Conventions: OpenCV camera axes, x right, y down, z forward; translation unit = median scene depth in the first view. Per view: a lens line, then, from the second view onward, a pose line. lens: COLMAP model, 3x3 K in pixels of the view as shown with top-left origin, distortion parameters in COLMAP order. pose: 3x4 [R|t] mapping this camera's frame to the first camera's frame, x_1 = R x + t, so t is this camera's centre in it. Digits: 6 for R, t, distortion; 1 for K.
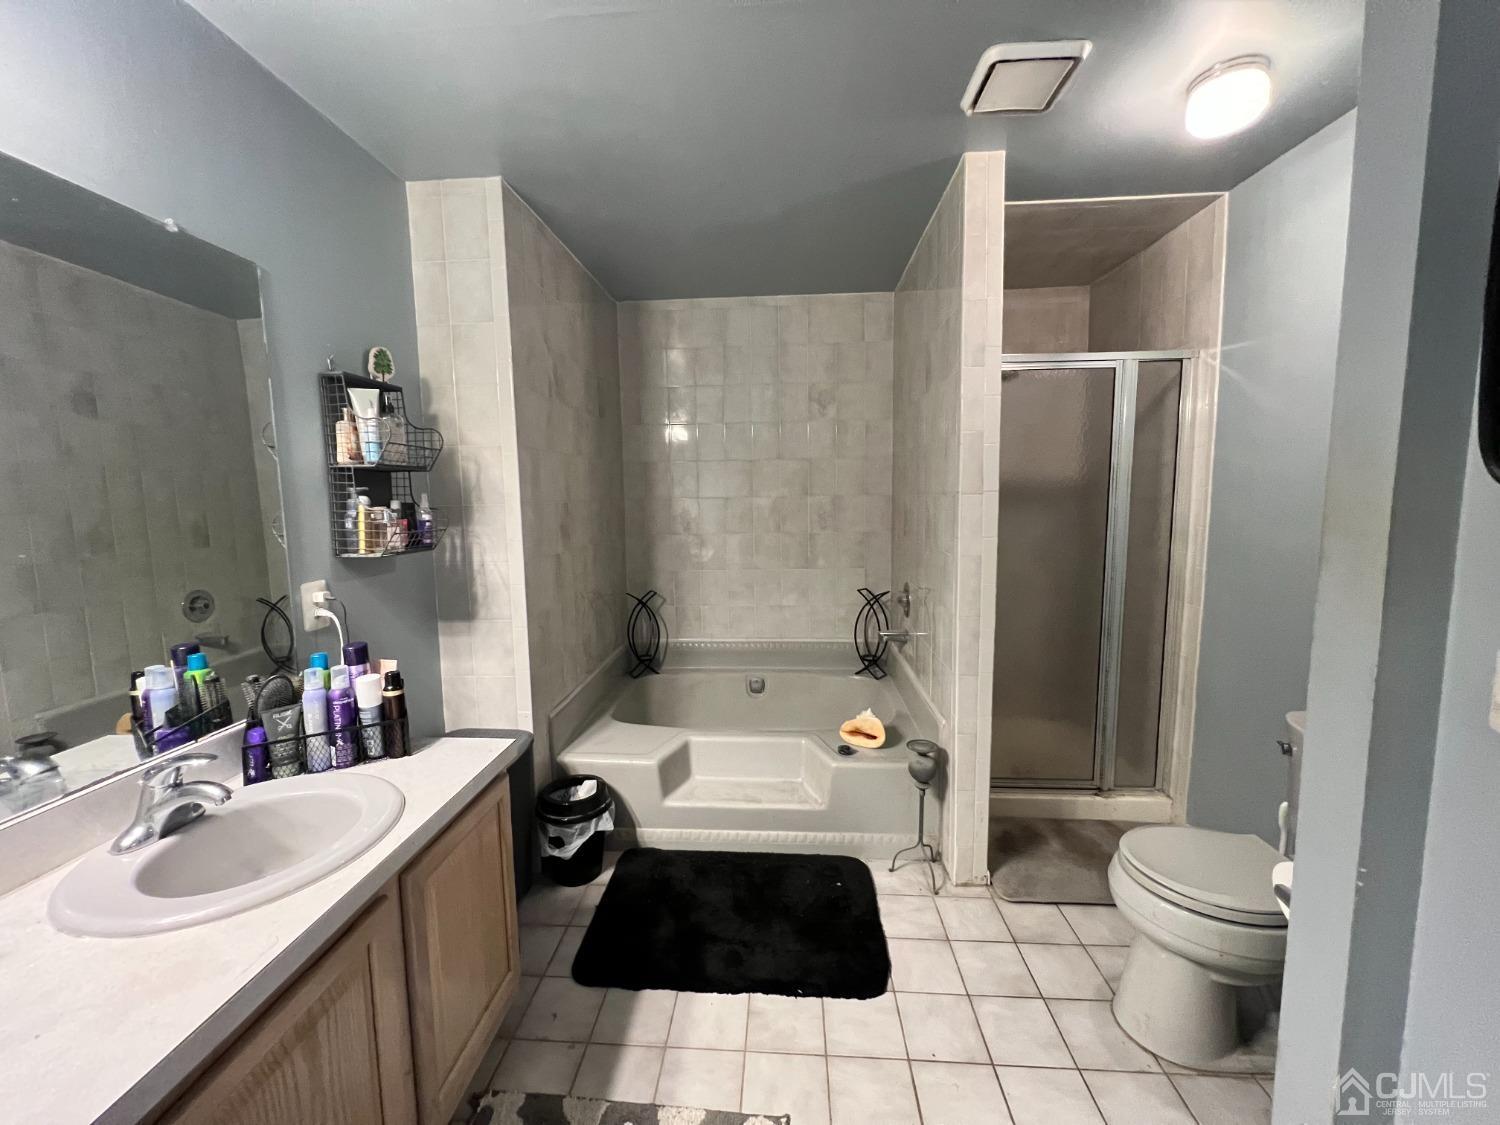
lens RADIAL K [[596.8, 0, 748.5], [0, 596.8, 557.0], [0, 0, 1]] dist [-0.000697, 0.000652]
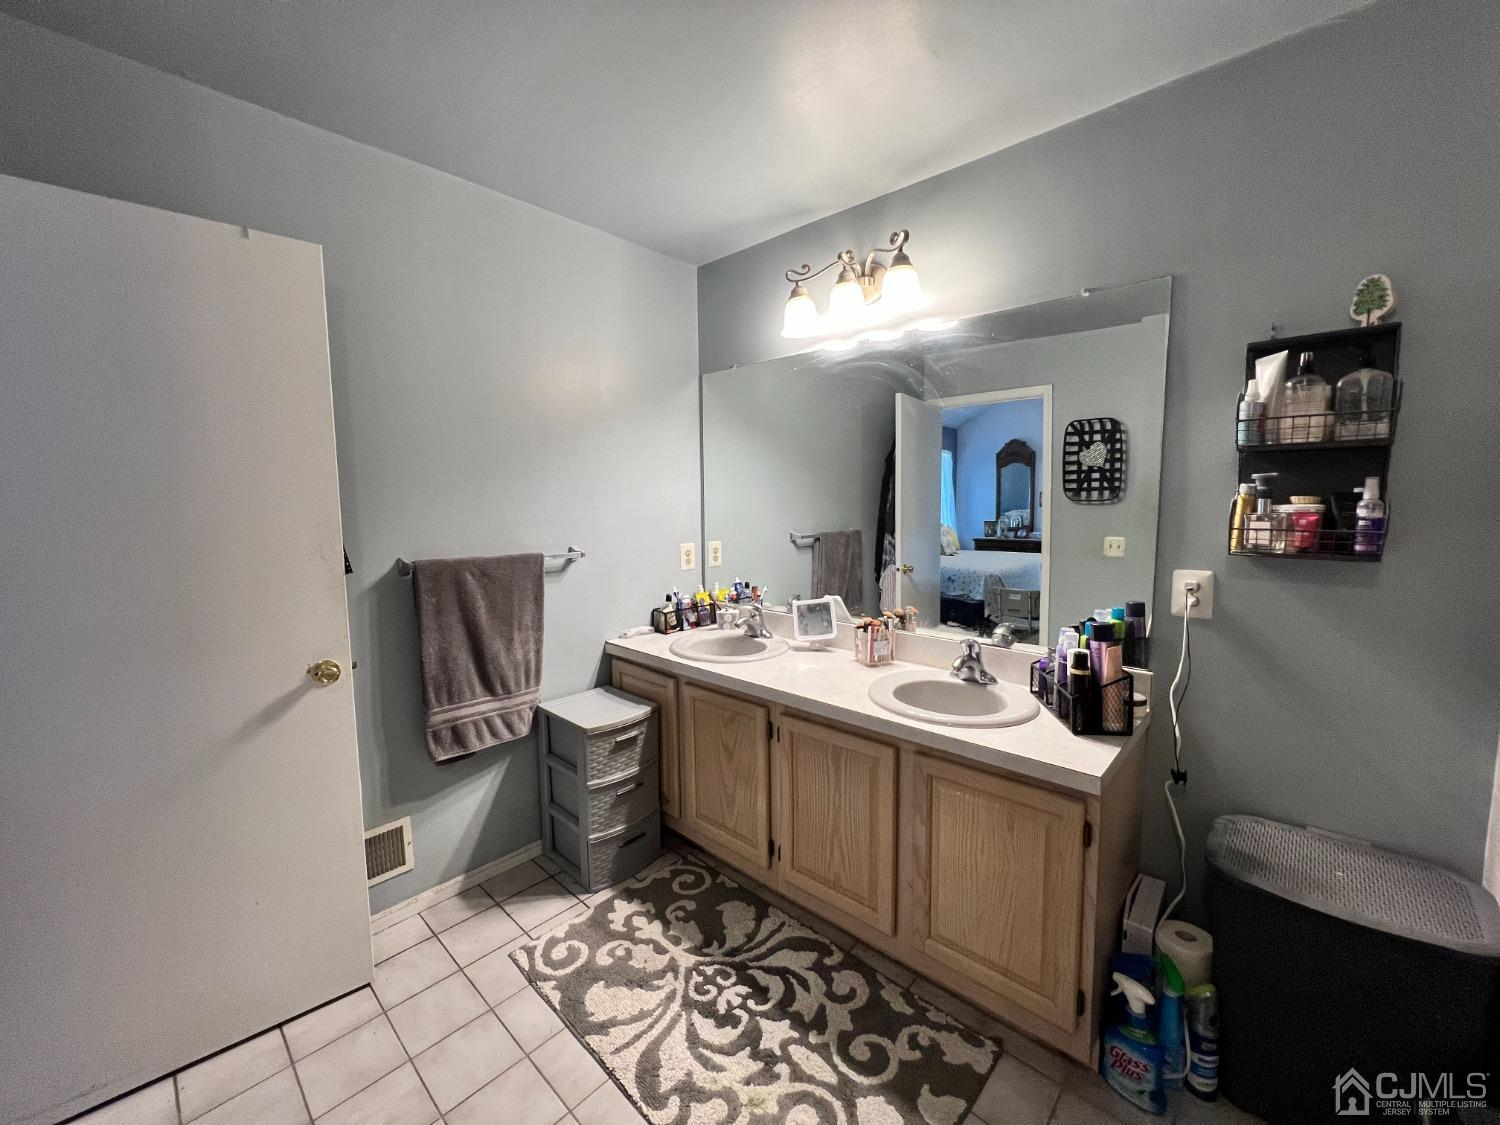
lens RADIAL K [[596.8, 0, 749.1], [0, 596.8, 559.6], [0, 0, 1]] dist [-0.000697, 0.000652]
pose [[-0.631871, 0.094599, -0.769279, 0.474085], [-0.062028, 0.983169, 0.171849, -0.094529], [0.772588, 0.156303, -0.615368, 0.957150]]
